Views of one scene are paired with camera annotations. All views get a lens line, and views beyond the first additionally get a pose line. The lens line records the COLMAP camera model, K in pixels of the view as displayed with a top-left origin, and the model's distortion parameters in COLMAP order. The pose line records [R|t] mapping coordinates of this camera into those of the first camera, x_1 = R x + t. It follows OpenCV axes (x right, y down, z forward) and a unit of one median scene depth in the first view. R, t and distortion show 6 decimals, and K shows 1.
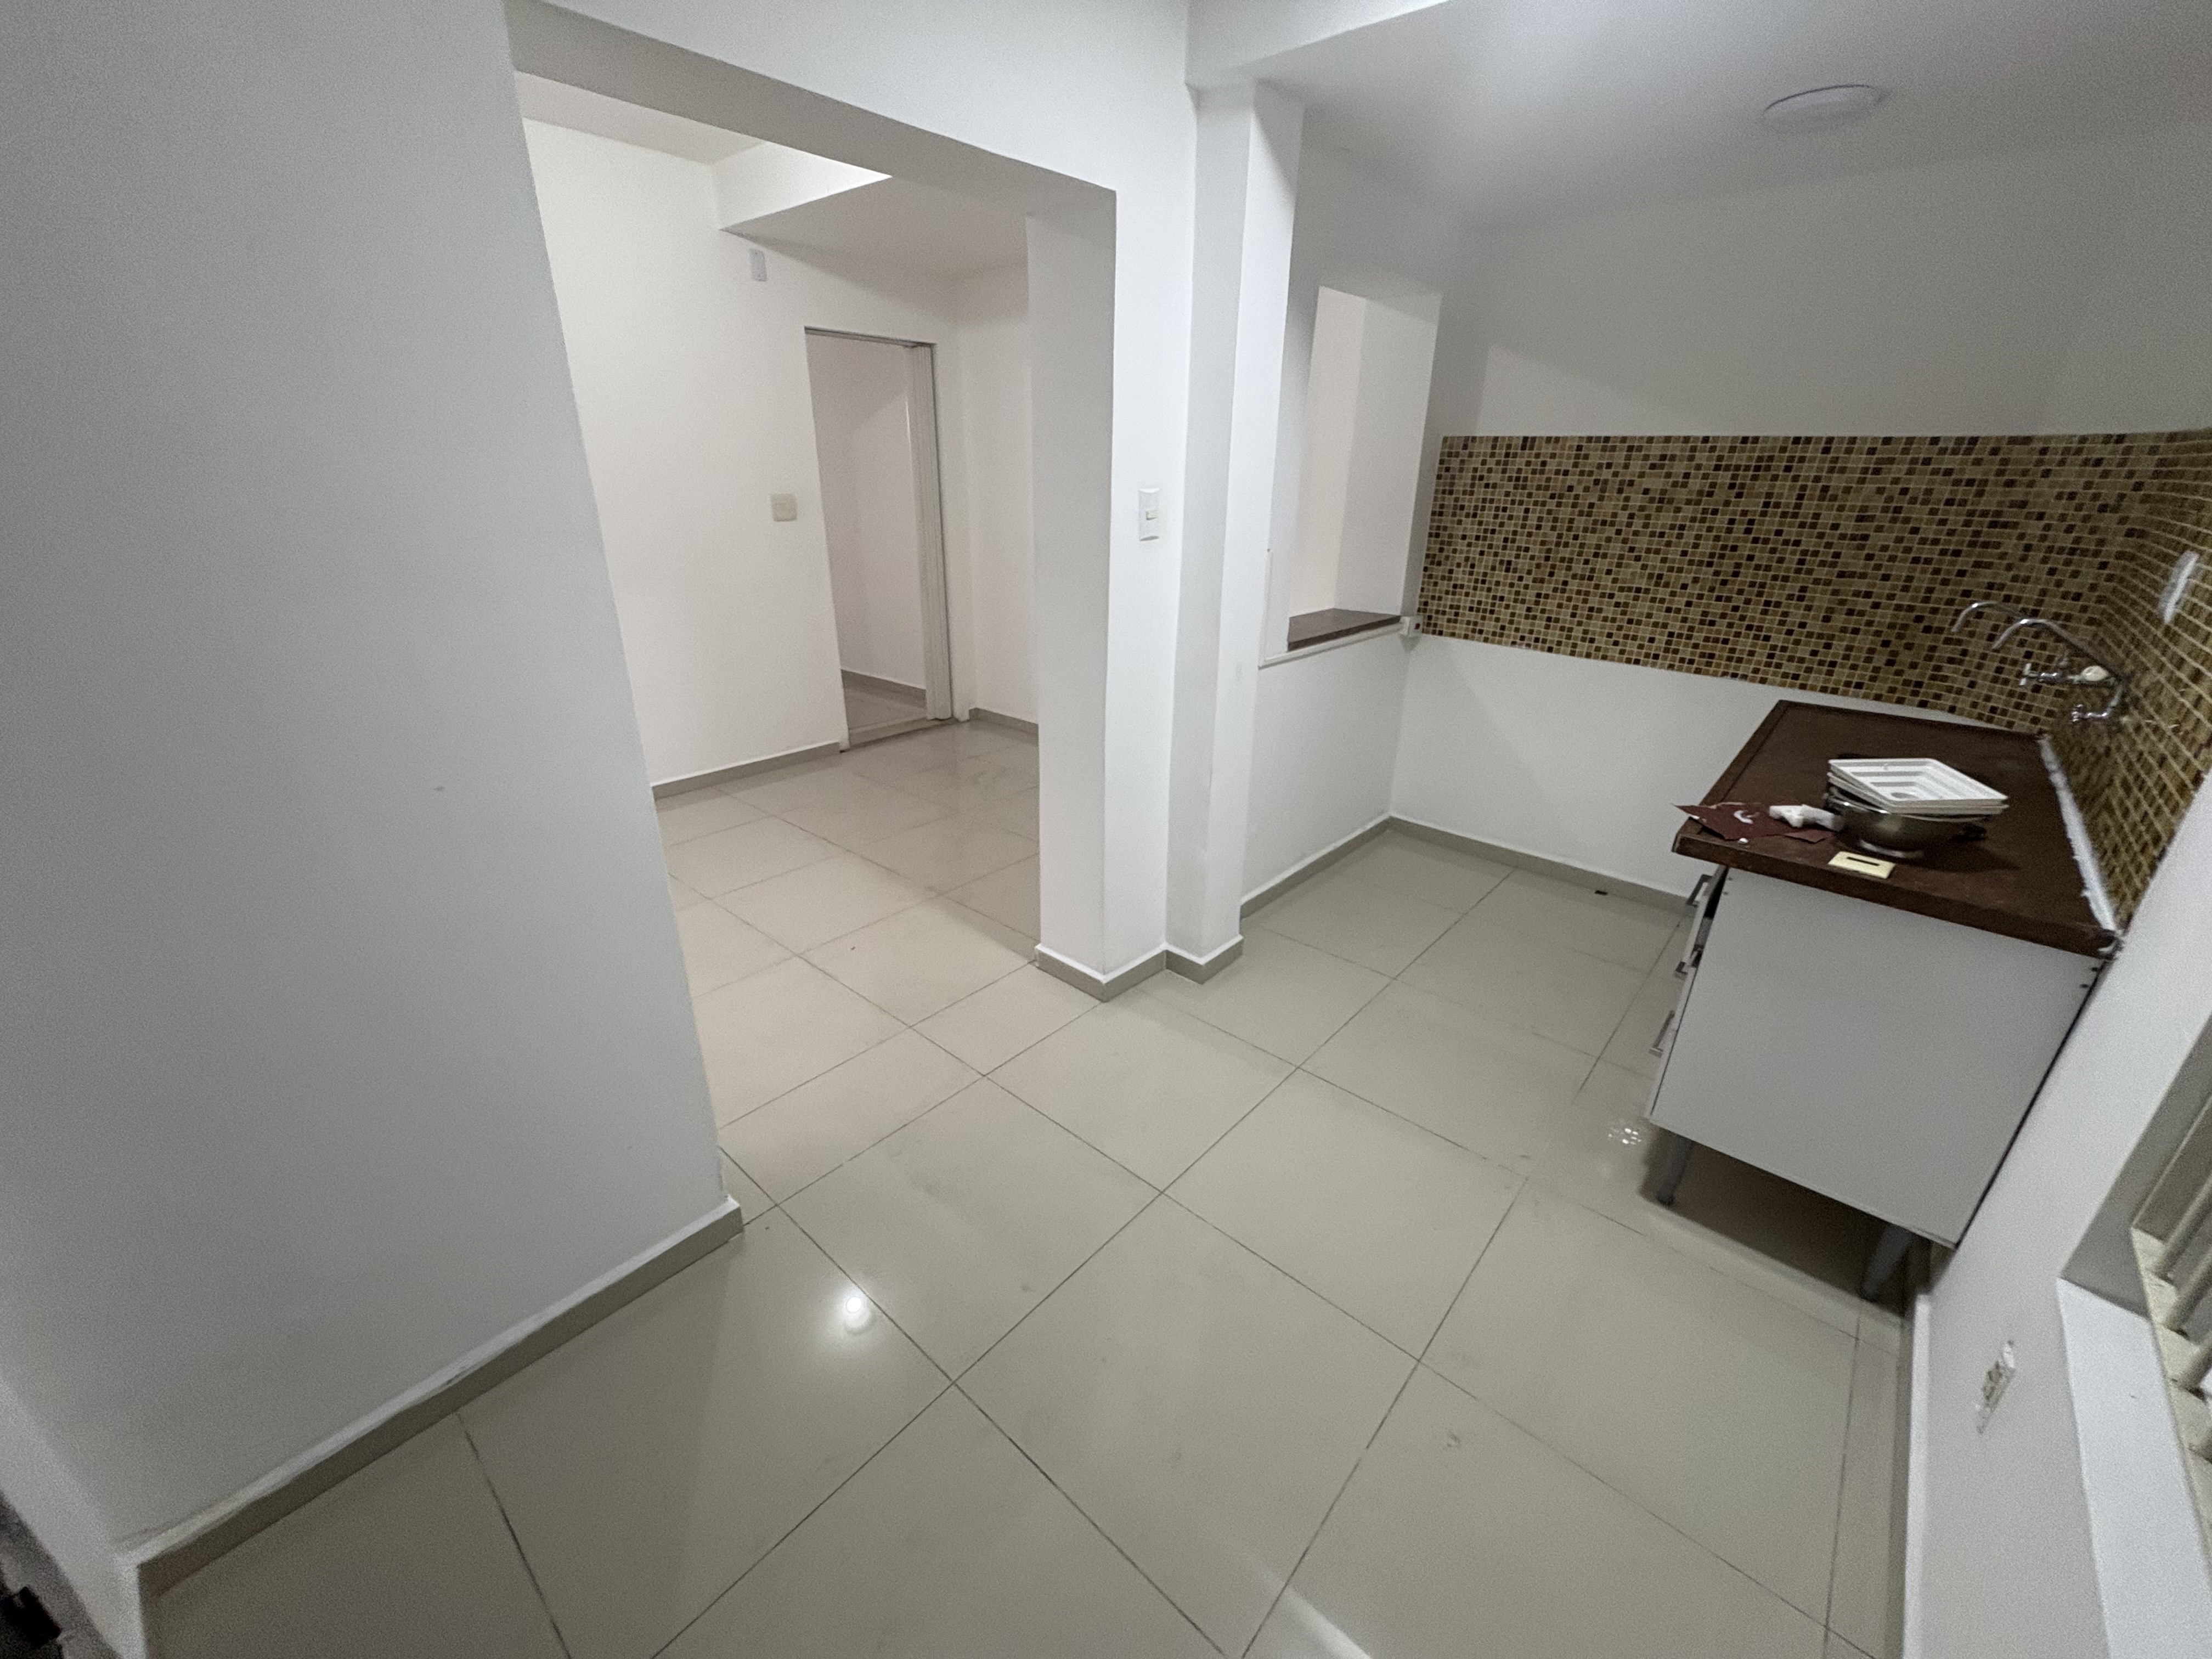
lens RADIAL K [[883.1, 0, 1101.7], [0, 883.1, 831.3], [0, 0, 1]] dist [-0.000881, 0.000179]
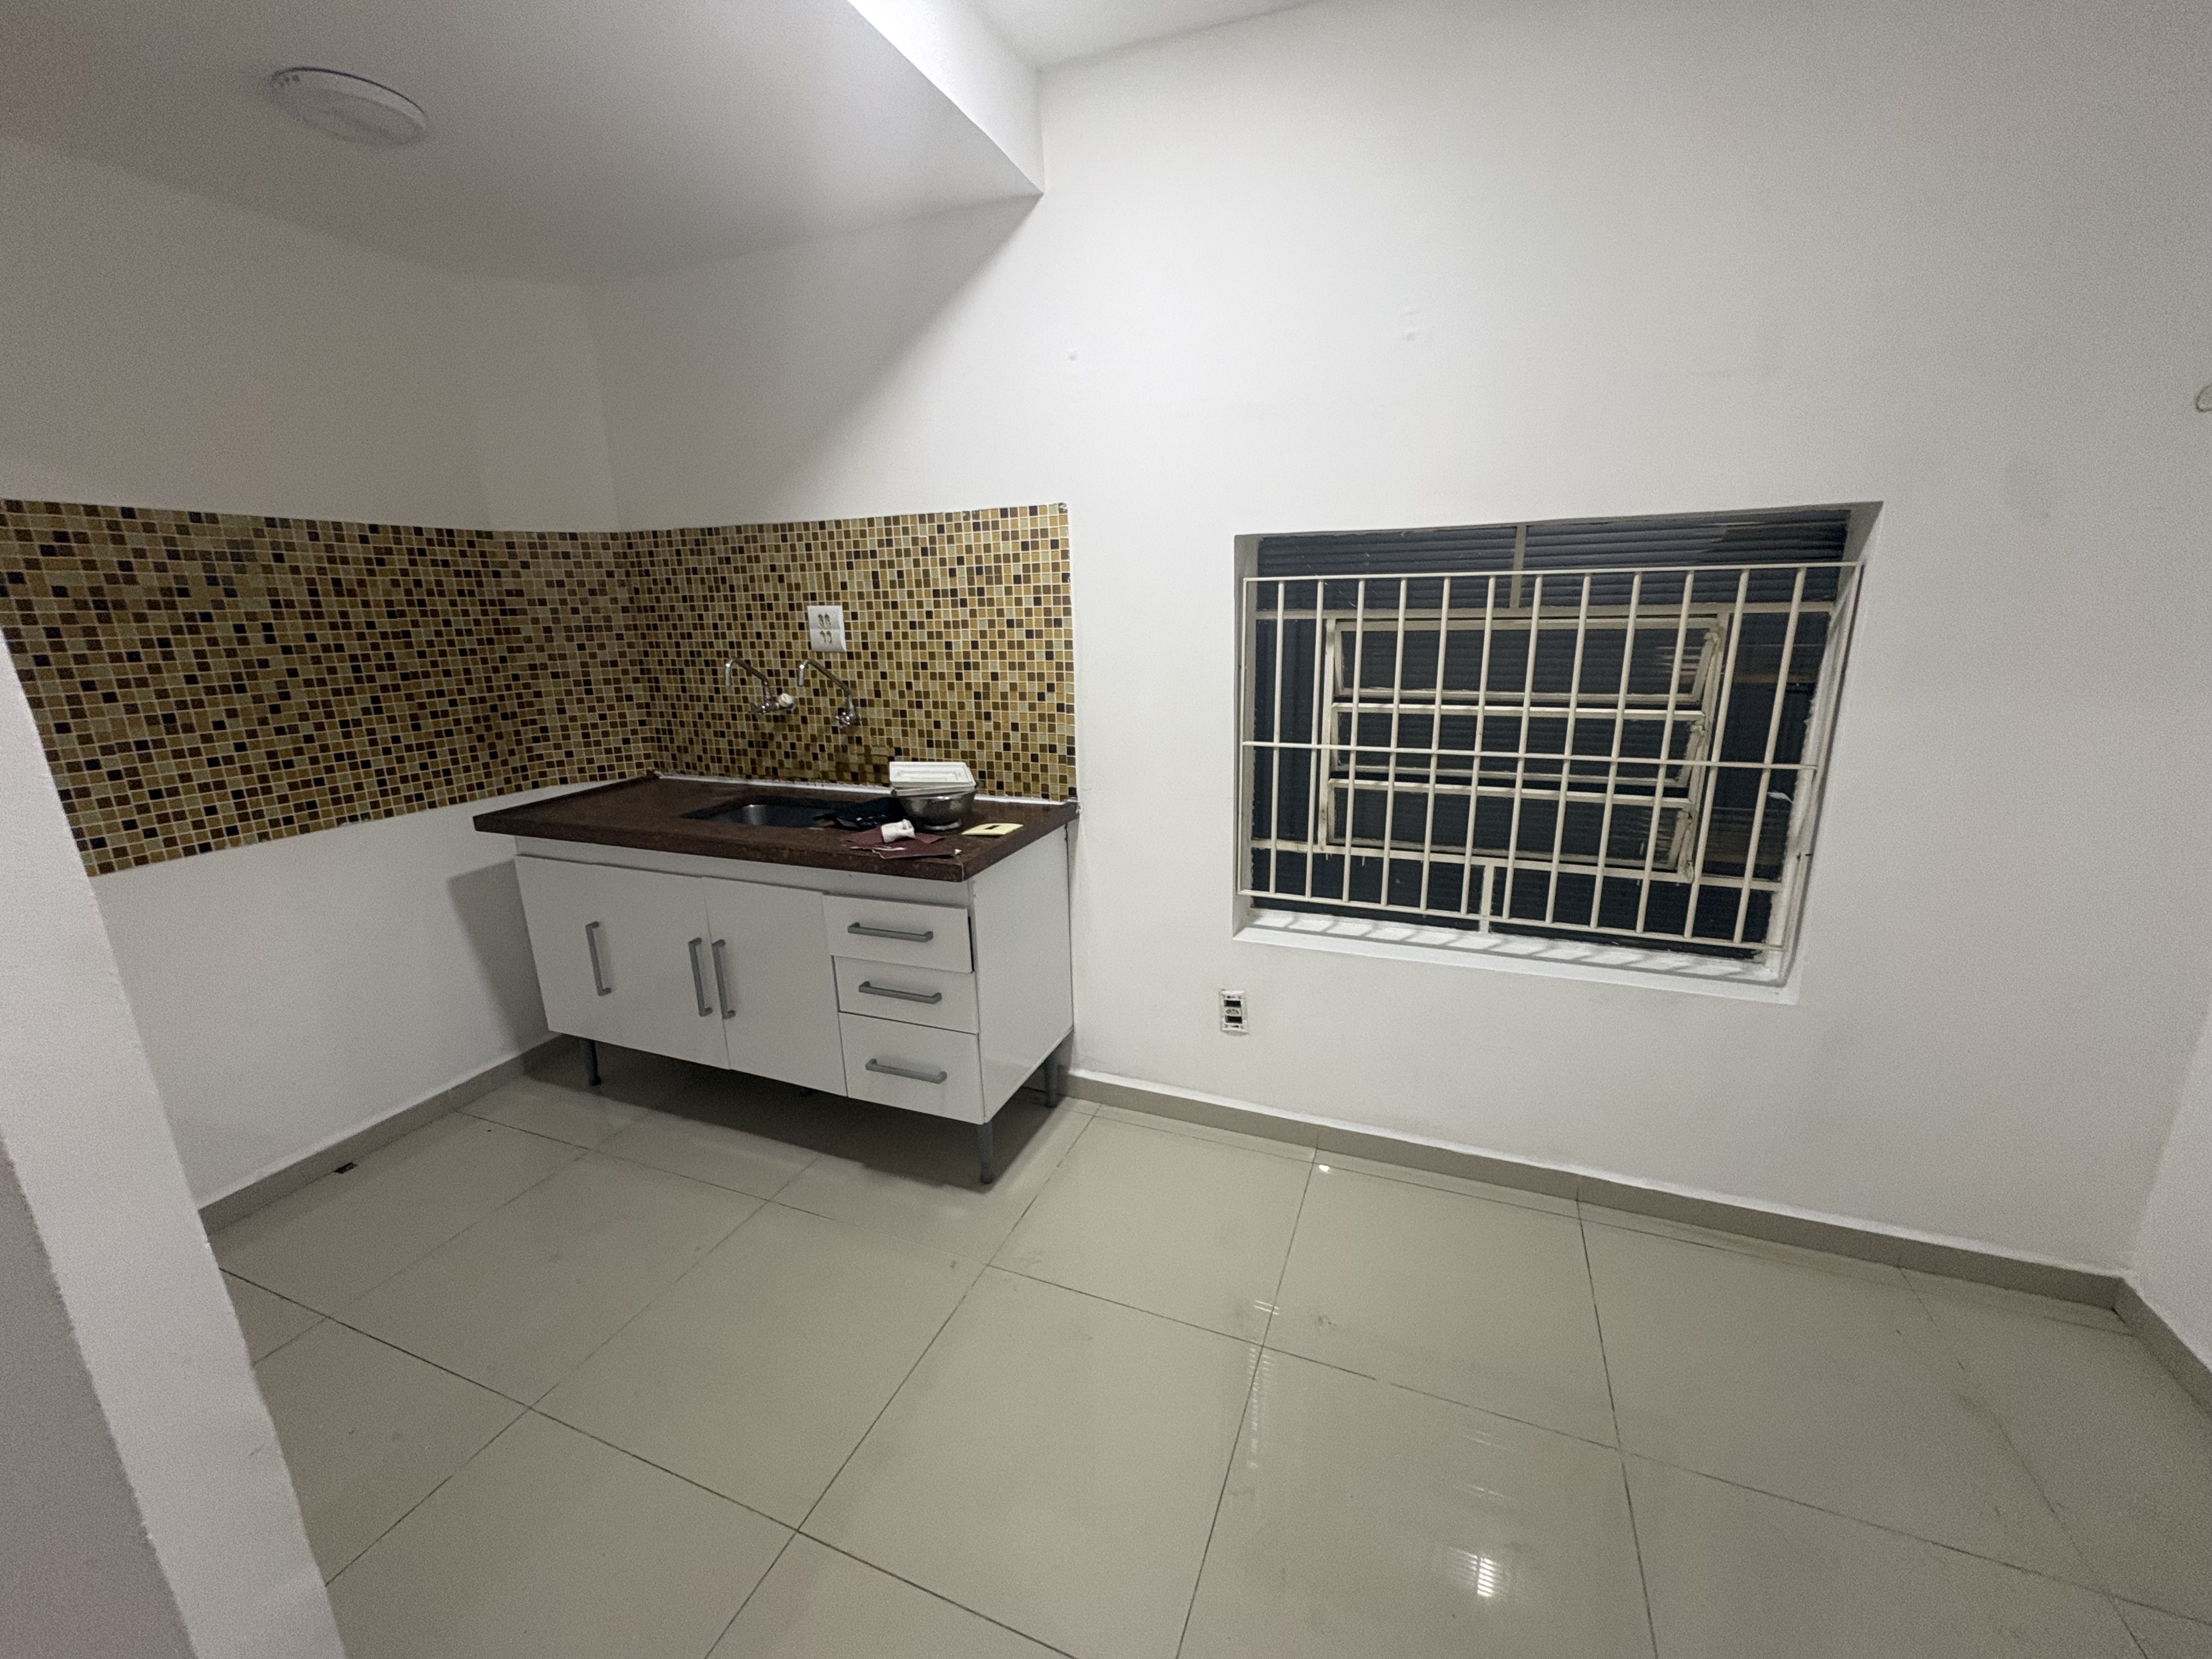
lens RADIAL K [[883.1, 0, 1105.5], [0, 883.1, 830.6], [0, 0, 1]] dist [-0.000881, 0.000179]
pose [[-0.338365, -0.242734, 0.909170, -0.219849], [0.380449, 0.848389, 0.368097, -0.217555], [-0.860679, 0.470444, -0.194717, 0.639517]]
